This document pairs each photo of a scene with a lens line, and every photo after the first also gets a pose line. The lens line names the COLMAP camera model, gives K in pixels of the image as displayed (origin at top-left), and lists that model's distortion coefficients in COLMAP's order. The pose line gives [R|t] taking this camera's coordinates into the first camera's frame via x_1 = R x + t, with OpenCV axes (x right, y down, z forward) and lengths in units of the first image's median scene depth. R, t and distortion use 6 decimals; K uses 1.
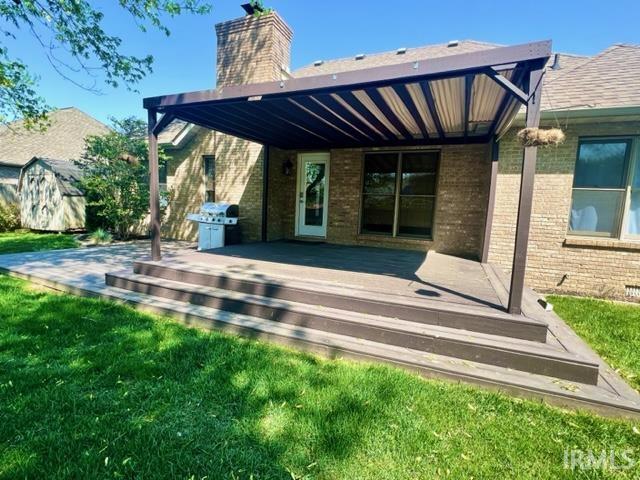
lens RADIAL K [[310.4, 0, 319.0], [0, 310.4, 243.0], [0, 0, 1]] dist [-0.009955, -0.000019]
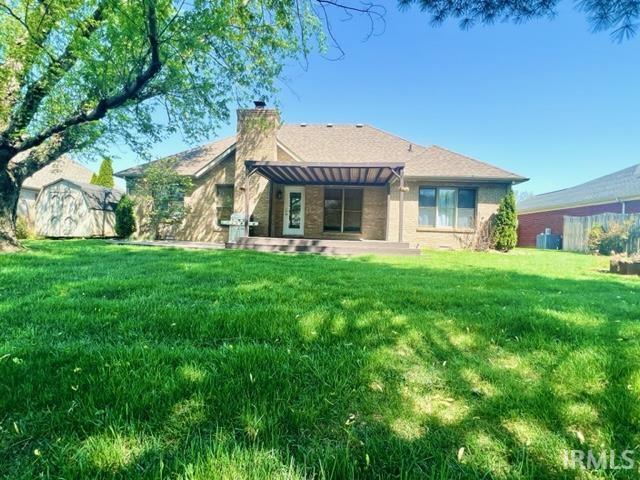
lens RADIAL K [[310.4, 0, 318.6], [0, 310.4, 243.0], [0, 0, 1]] dist [-0.009955, -0.000019]
pose [[0.950704, -0.013348, 0.309813, -0.446181], [0.040461, 0.995872, -0.081255, 0.177559], [-0.307450, 0.089785, 0.947319, -0.681519]]
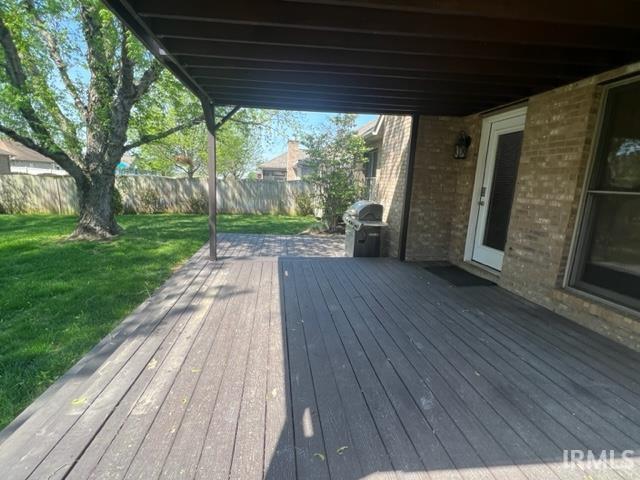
lens RADIAL K [[310.4, 0, 313.8], [0, 310.4, 239.9], [0, 0, 1]] dist [-0.009955, -0.000019]
pose [[0.505912, 0.140114, -0.851130, 0.302592], [-0.122765, 0.988371, 0.089735, -0.086773], [0.853805, 0.059091, 0.517229, 0.477551]]
